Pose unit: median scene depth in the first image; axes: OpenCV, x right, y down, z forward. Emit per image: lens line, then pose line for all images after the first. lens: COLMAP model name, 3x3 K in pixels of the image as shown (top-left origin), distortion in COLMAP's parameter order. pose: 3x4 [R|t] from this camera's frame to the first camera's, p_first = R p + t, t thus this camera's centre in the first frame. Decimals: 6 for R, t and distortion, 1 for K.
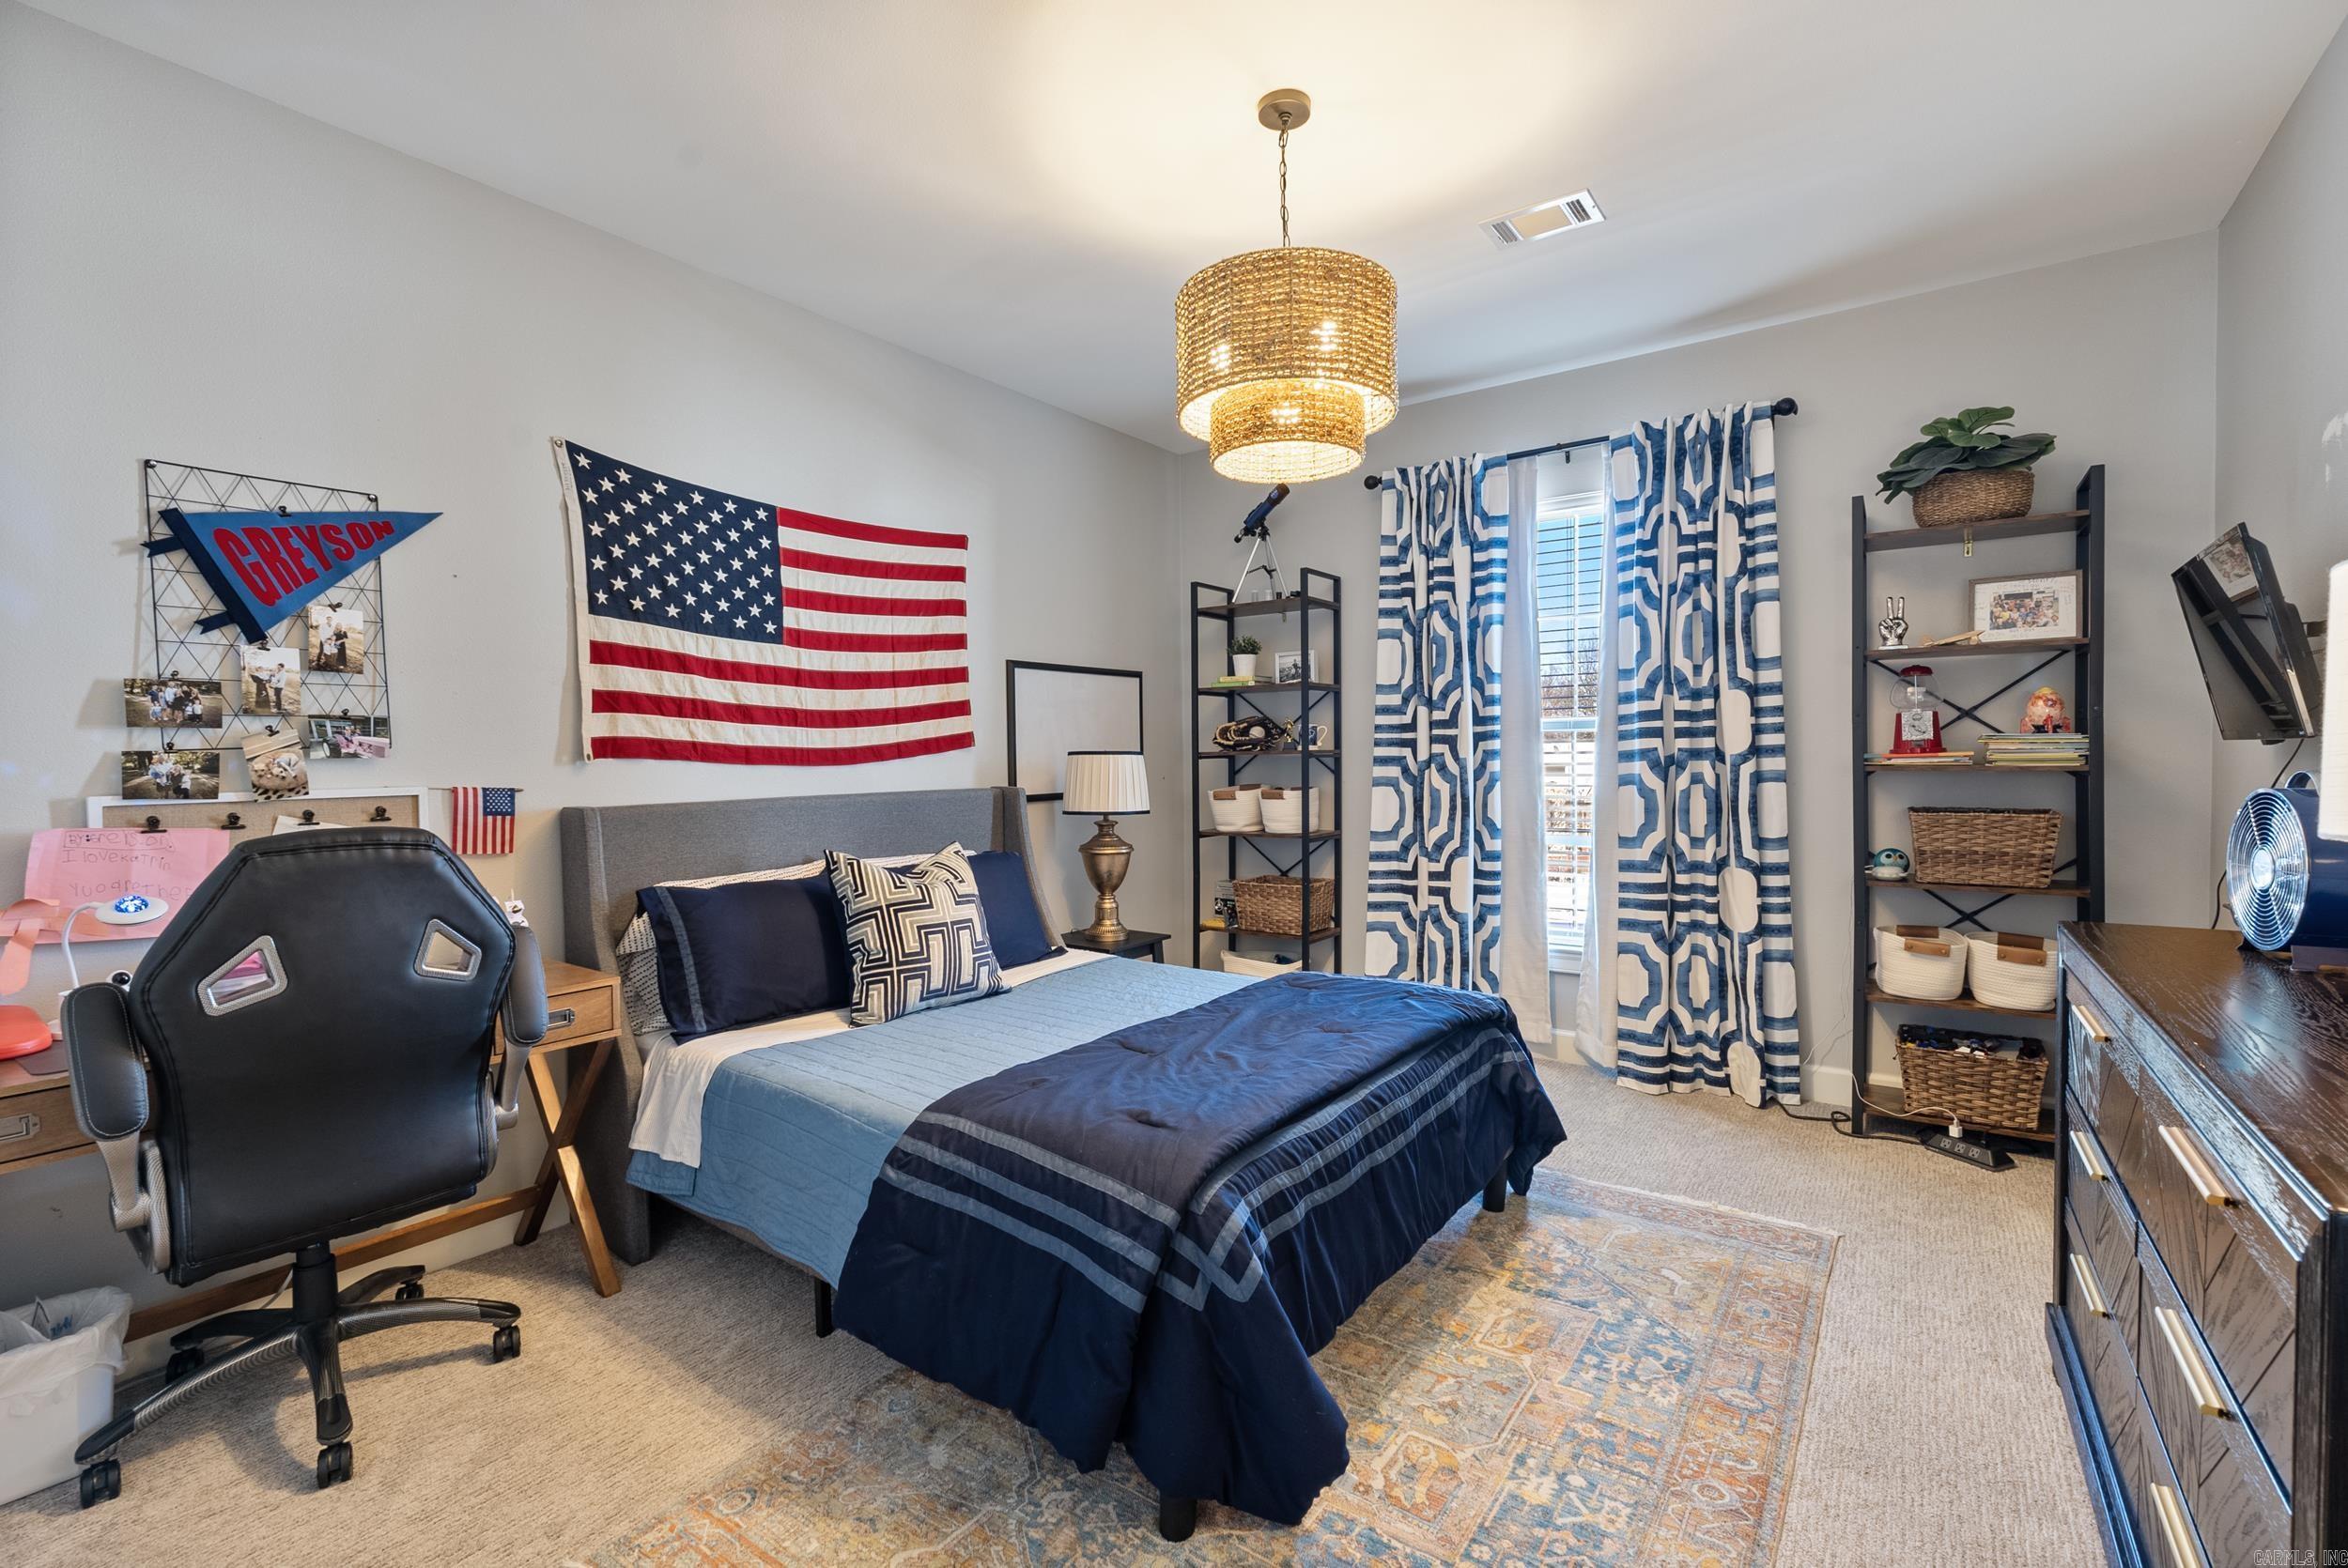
lens RADIAL K [[1040.0, 0, 1184.4], [0, 1040.0, 771.3], [0, 0, 1]] dist [-0.007077, 0.000295]
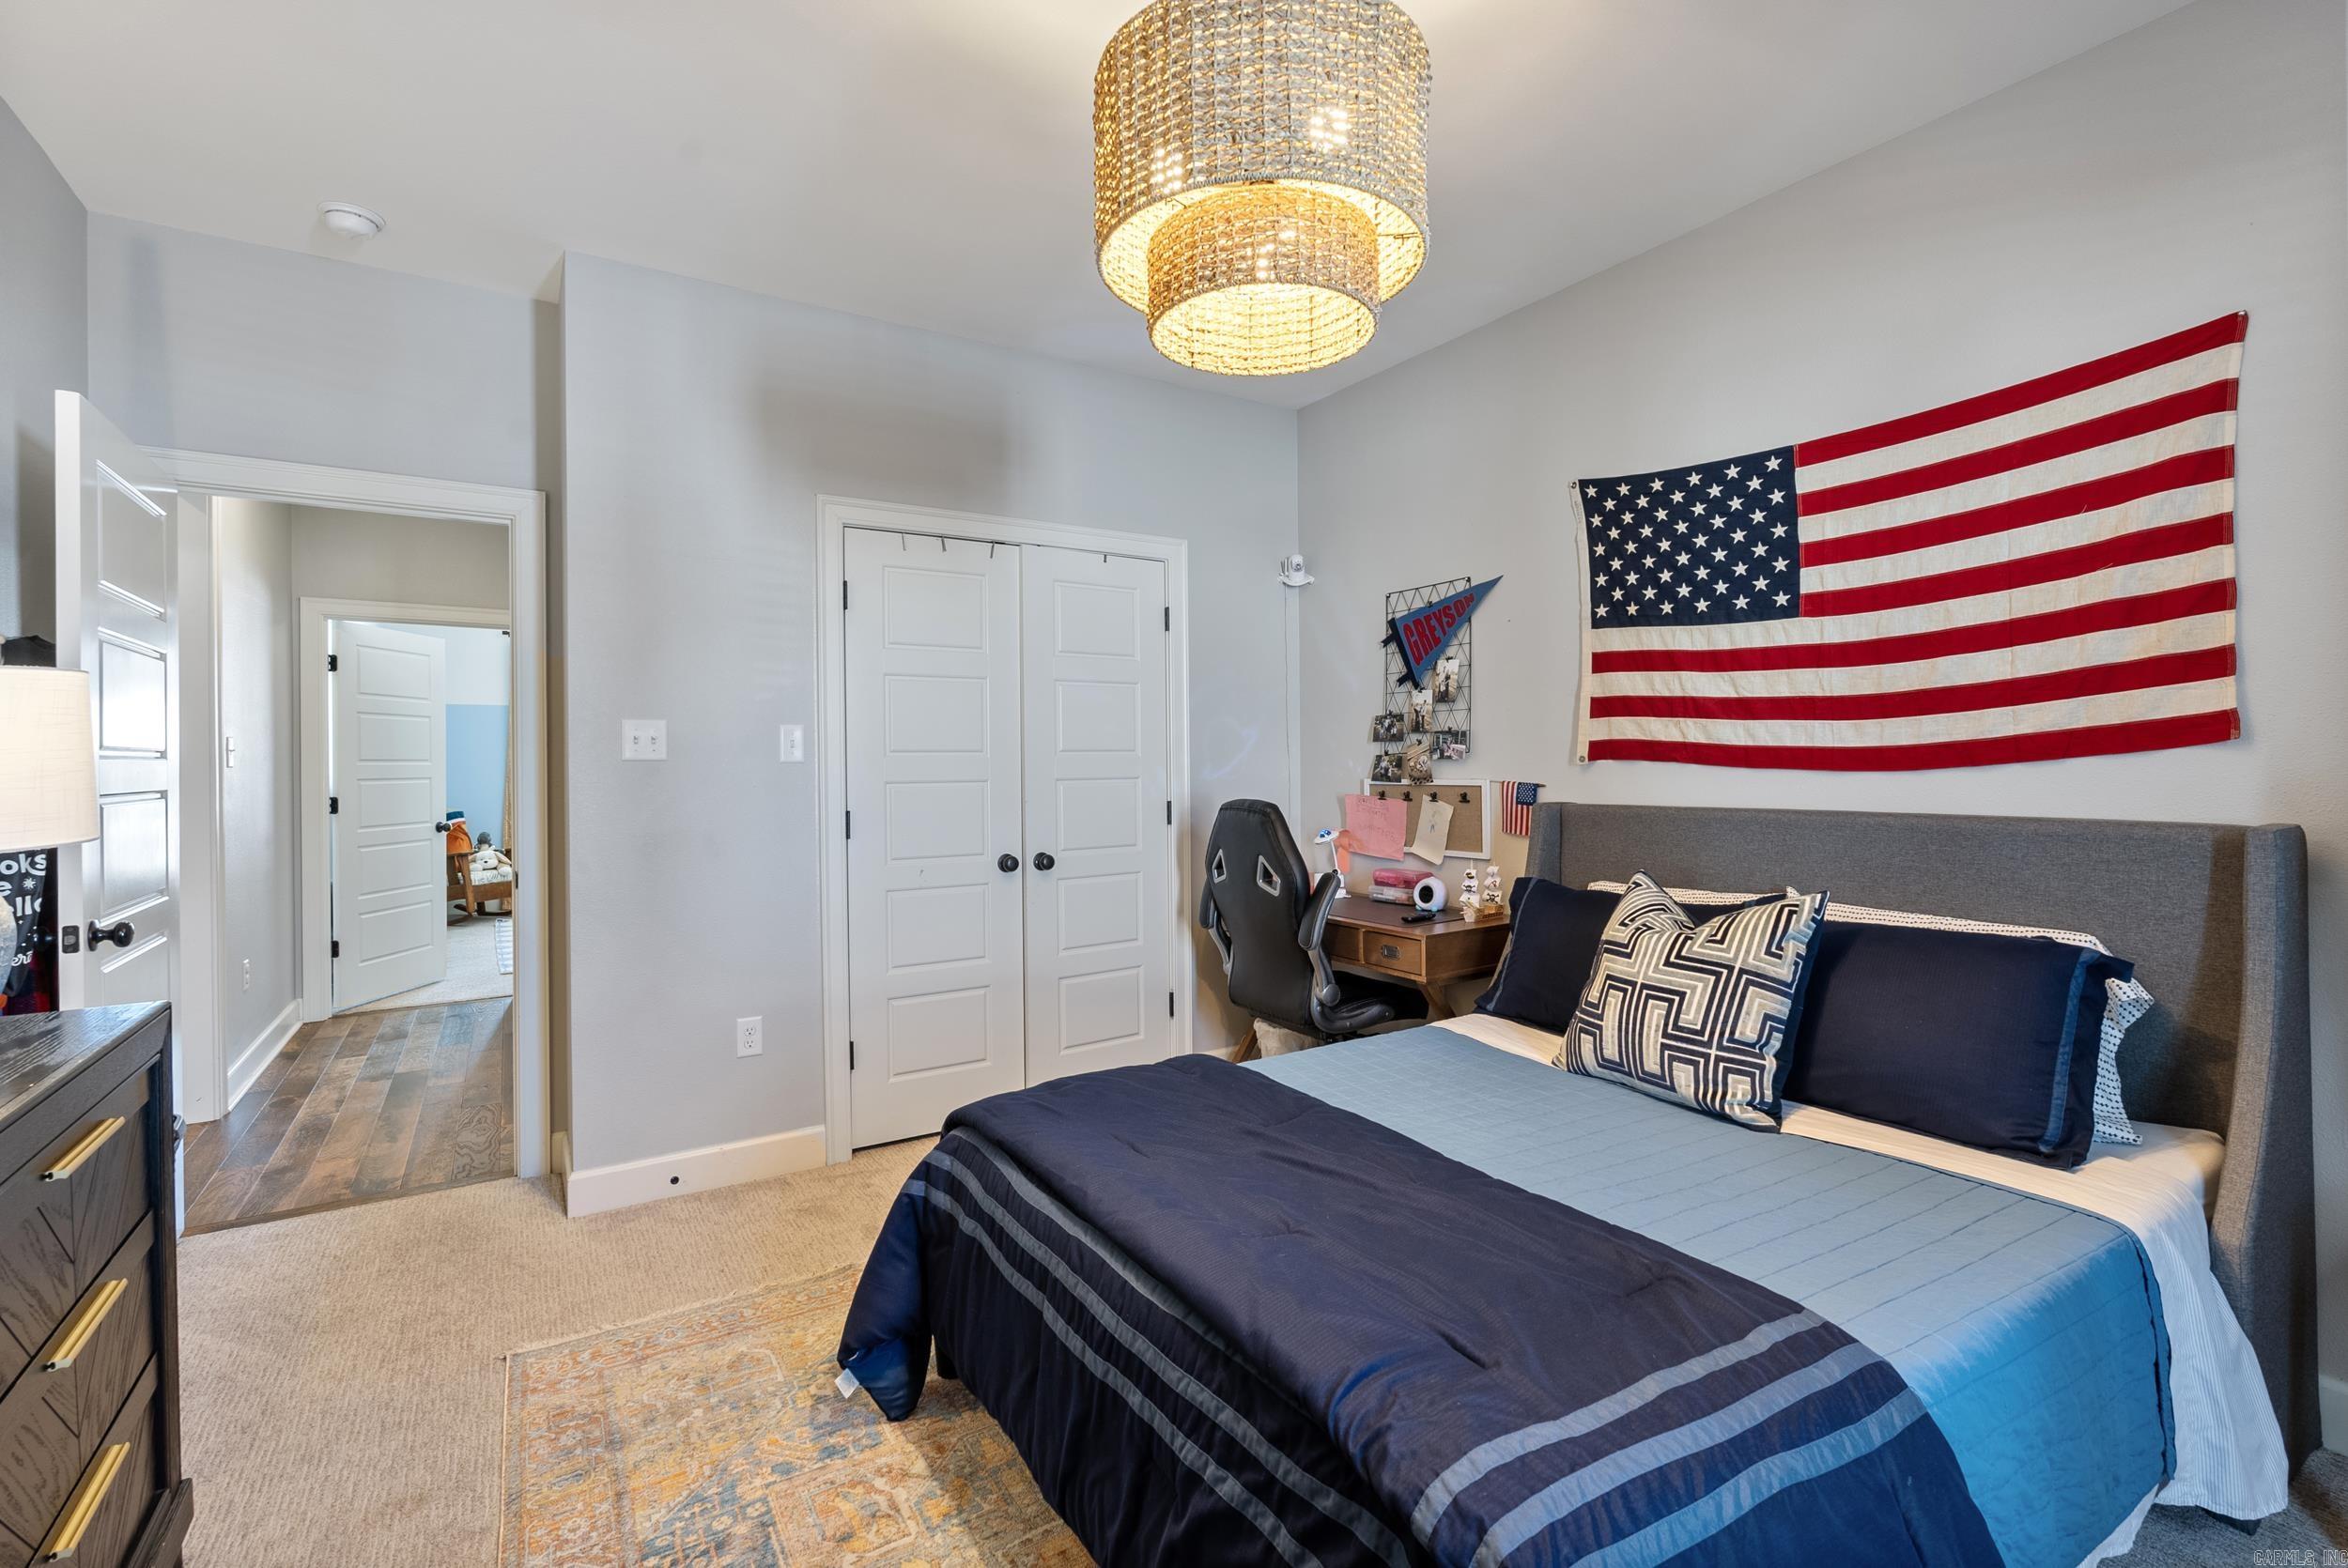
lens RADIAL K [[1040.0, 0, 1184.4], [0, 1040.0, 771.3], [0, 0, 1]] dist [-0.007077, 0.000295]
pose [[-0.377495, 0.024612, -0.925685, 0.604247], [-0.001665, 0.999627, 0.027257, -0.029047], [0.926010, 0.011831, -0.377313, 0.995680]]
